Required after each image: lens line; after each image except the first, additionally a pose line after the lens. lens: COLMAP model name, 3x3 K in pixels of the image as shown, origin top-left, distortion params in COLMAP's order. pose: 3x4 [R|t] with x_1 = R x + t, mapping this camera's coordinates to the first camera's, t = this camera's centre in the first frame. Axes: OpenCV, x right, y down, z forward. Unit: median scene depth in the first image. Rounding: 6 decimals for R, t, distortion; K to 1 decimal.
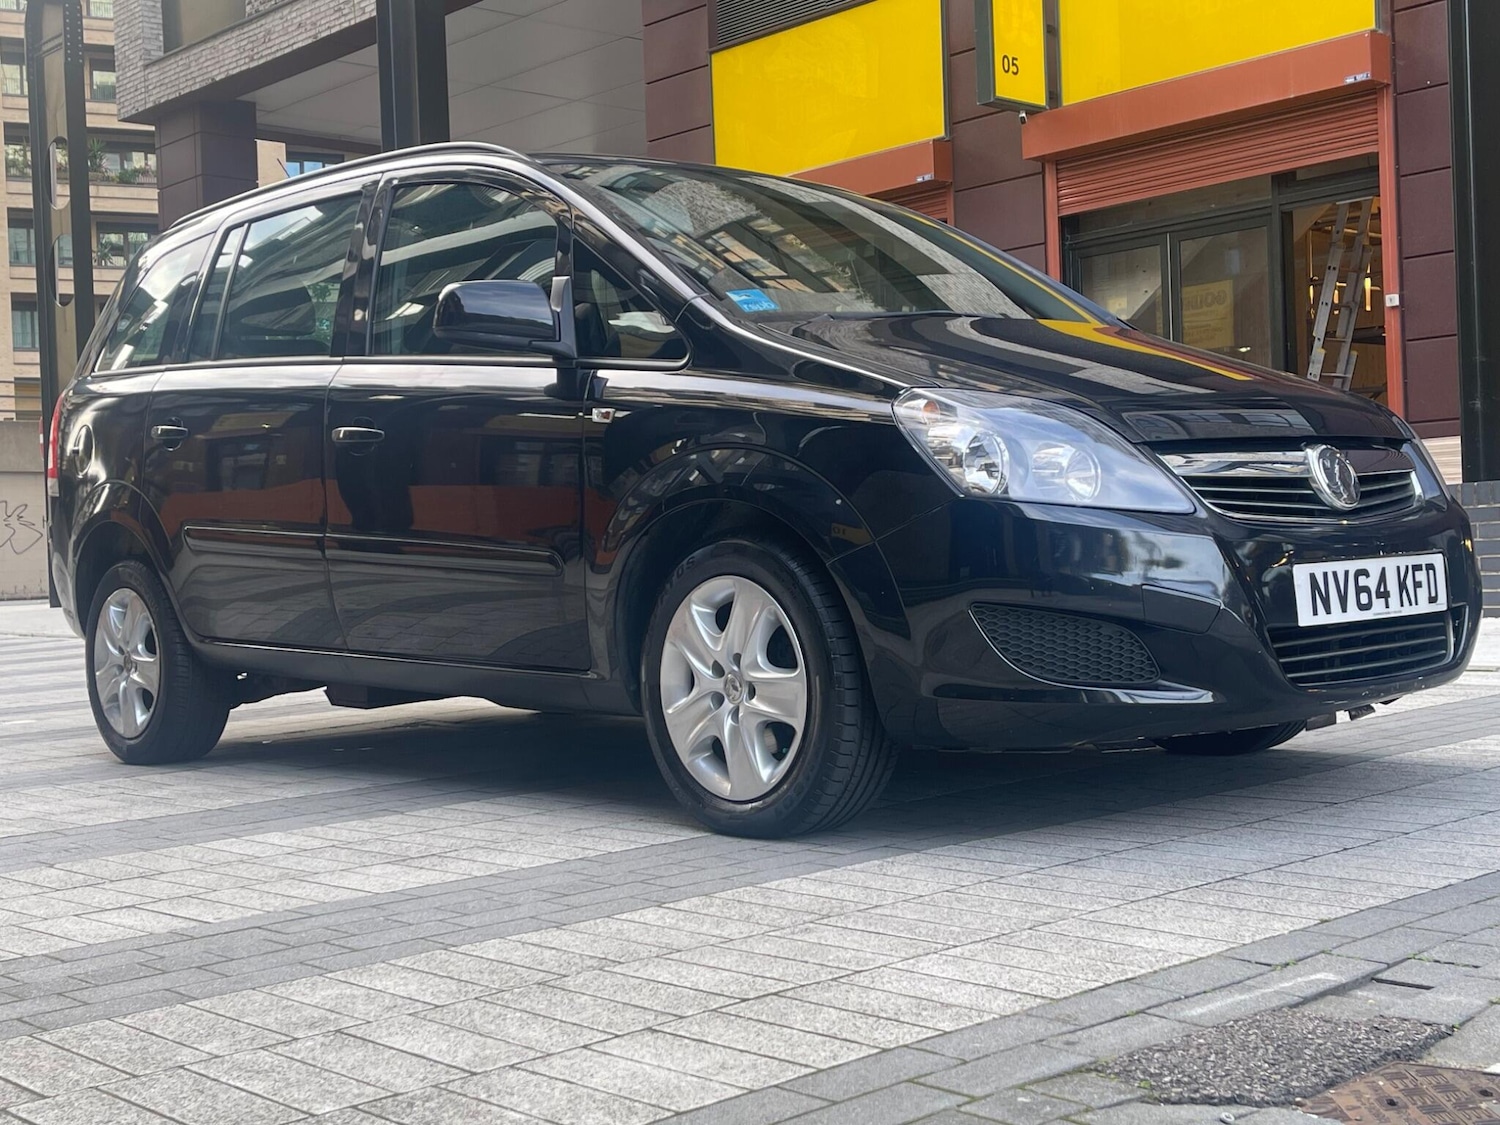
lens RADIAL K [[1977.4, 0, 806.6], [0, 1977.4, 559.5], [0, 0, 1]] dist [0.072741, -0.149064]
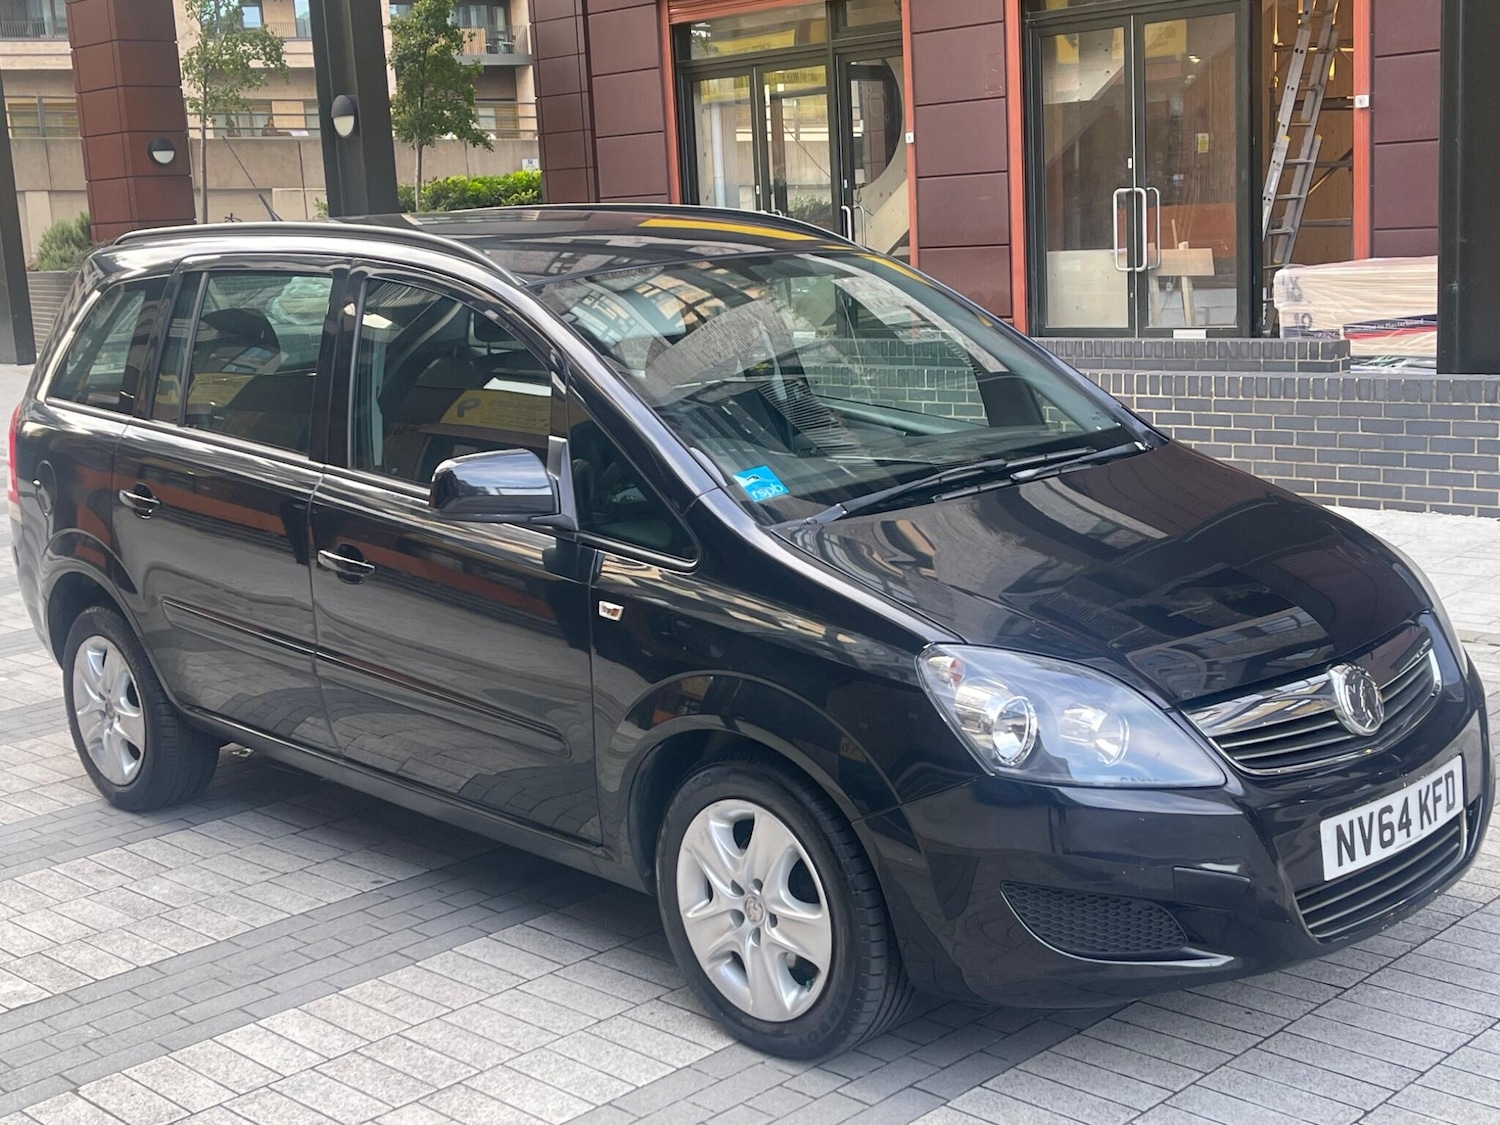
lens RADIAL K [[1977.4, 0, 806.6], [0, 1977.4, 559.5], [0, 0, 1]] dist [0.072741, -0.149064]
pose [[0.999350, -0.017513, 0.031521, -0.039127], [0.011805, 0.984861, 0.172943, -0.282044], [-0.034073, -0.172459, 0.984427, 0.045634]]
